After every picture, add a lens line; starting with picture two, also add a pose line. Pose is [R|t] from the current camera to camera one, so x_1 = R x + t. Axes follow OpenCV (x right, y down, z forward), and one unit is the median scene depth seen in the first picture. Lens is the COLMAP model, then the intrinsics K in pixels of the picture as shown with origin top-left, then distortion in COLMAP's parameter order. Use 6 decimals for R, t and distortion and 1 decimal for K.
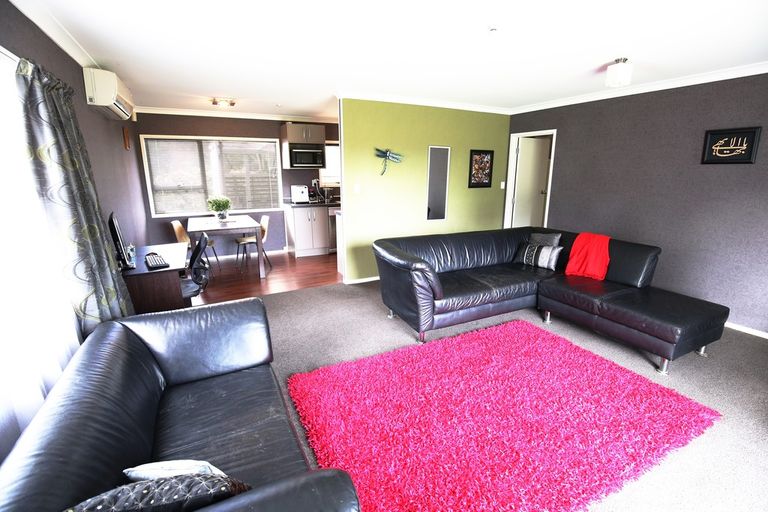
lens RADIAL K [[360.2, 0, 384.0], [0, 360.2, 256.0], [0, 0, 1]] dist [-0.019981, 0.000000]
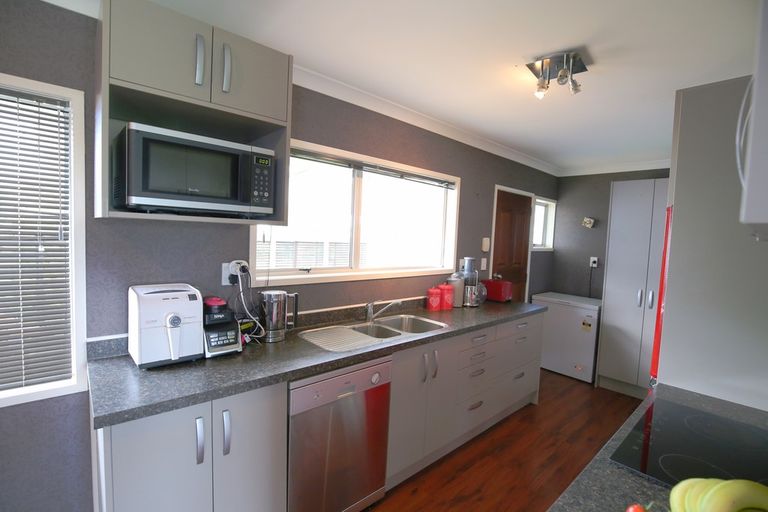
lens RADIAL K [[351.6, 0, 384.0], [0, 351.6, 256.0], [0, 0, 1]] dist [-0.021911, -0.000082]
pose [[0.967530, 0.027505, 0.251256, -0.155500], [0.016311, 0.985195, -0.170660, -0.178113], [-0.252230, 0.169217, 0.952757, 0.751243]]
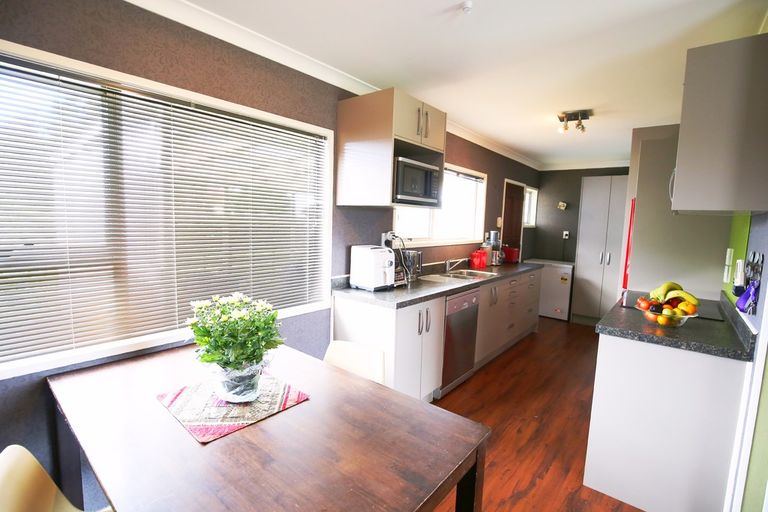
lens RADIAL K [[360.2, 0, 384.0], [0, 360.2, 256.0], [0, 0, 1]] dist [-0.019981, 0.000000]
pose [[0.920416, -0.008895, 0.390839, -0.394679], [0.061332, 0.990647, -0.121890, -0.135972], [-0.386100, 0.136160, 0.912353, 0.630497]]
